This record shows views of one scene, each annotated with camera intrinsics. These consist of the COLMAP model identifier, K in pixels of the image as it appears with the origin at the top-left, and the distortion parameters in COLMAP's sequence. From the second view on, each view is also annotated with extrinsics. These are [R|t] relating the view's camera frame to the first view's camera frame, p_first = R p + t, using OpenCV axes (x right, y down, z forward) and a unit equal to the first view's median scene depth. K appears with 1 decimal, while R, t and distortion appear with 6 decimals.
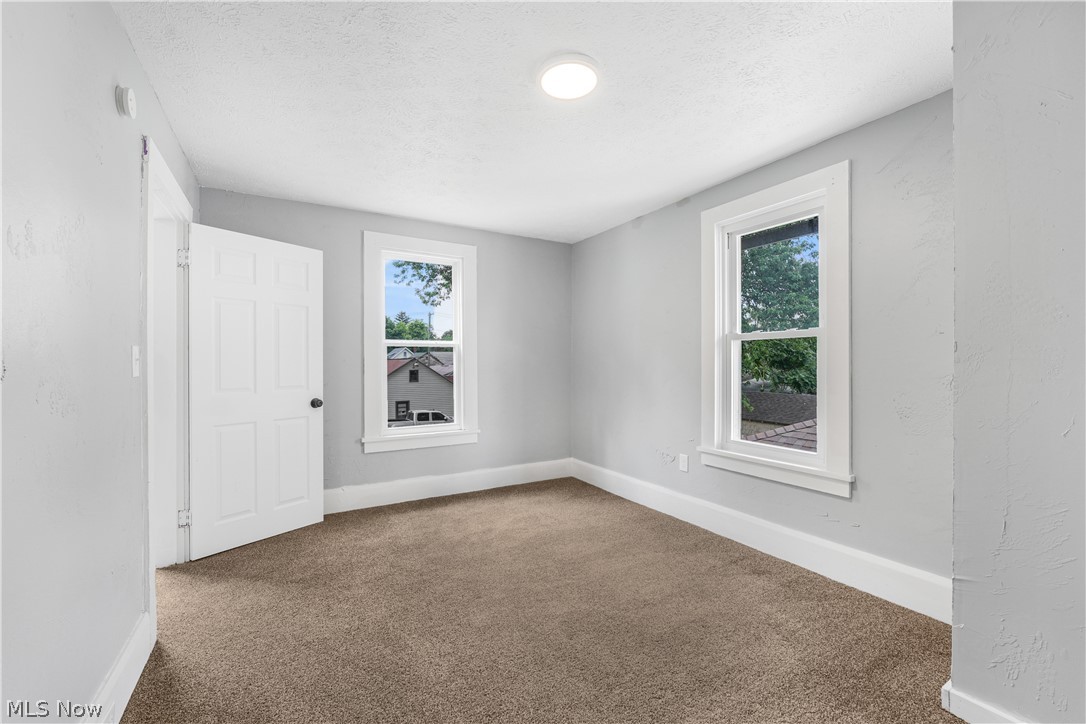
lens RADIAL K [[439.8, 0, 544.2], [0, 439.8, 365.1], [0, 0, 1]] dist [-0.000264, -0.000018]
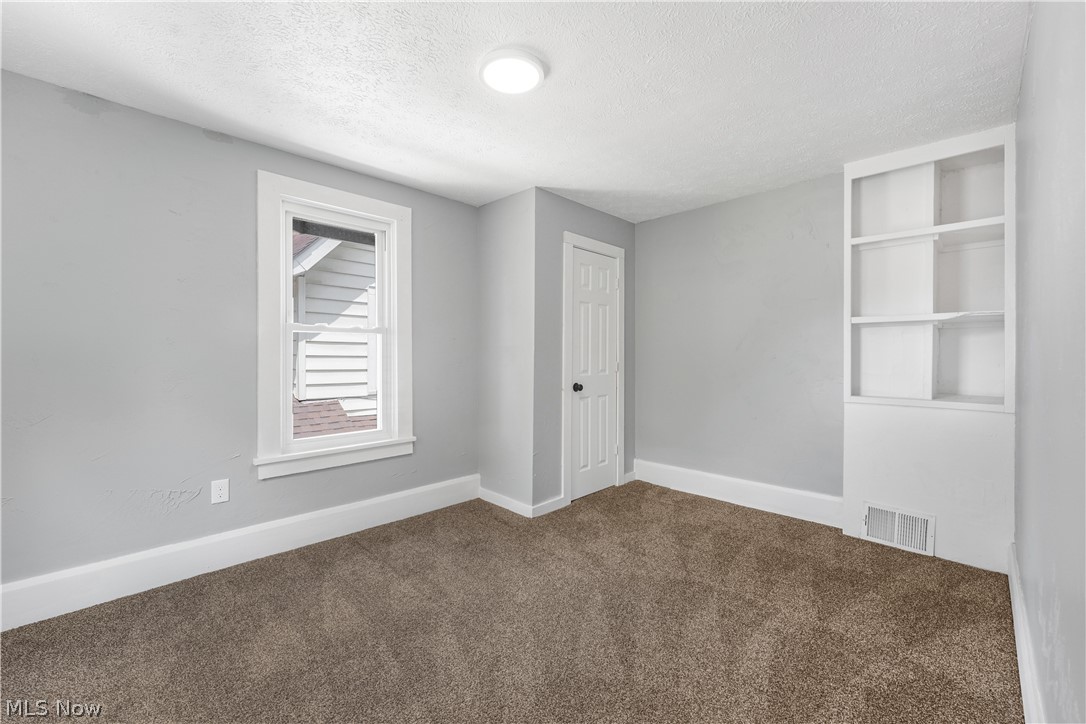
lens RADIAL K [[440.8, 0, 541.6], [0, 440.8, 352.6], [0, 0, 1]] dist [0.001916, 0.000224]
pose [[-0.234771, 0.008286, 0.972015, -0.642460], [0.003892, 0.999964, -0.007584, -0.000952], [-0.972043, 0.002003, -0.234794, 0.792817]]
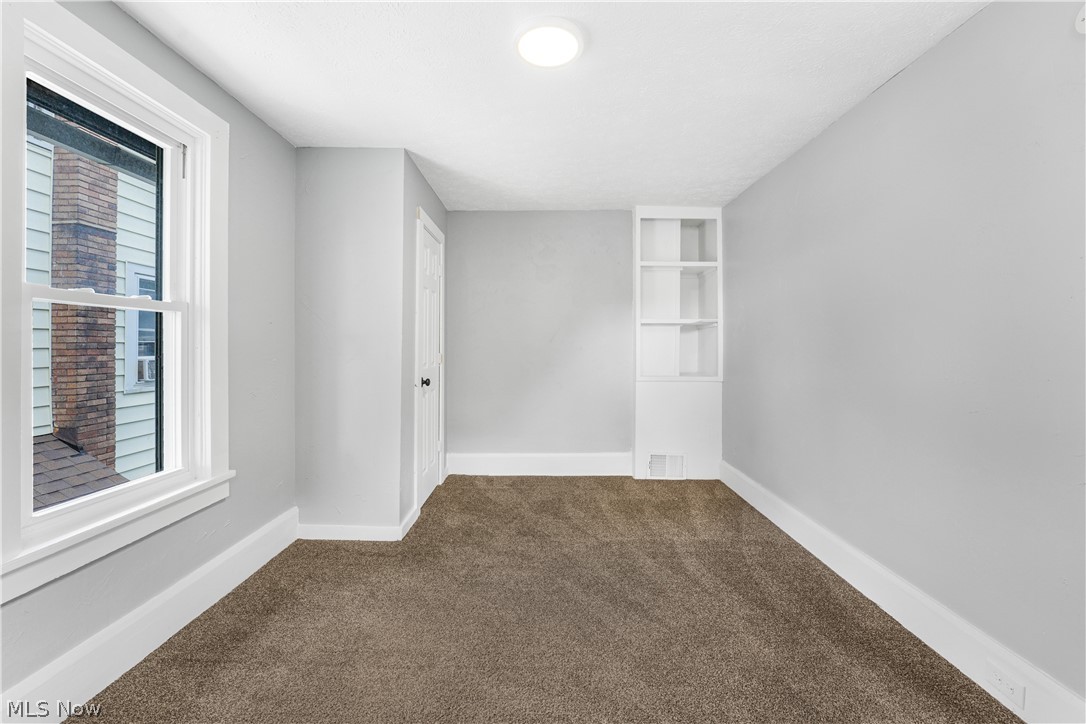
lens RADIAL K [[448.0, 0, 540.4], [0, 448.0, 340.1], [0, 0, 1]] dist [-0.010807, -0.000294]
pose [[-0.850988, 0.007598, 0.525130, -0.288866], [0.002680, 0.999945, -0.010124, -0.006915], [-0.525178, -0.007208, -0.850962, 1.231990]]
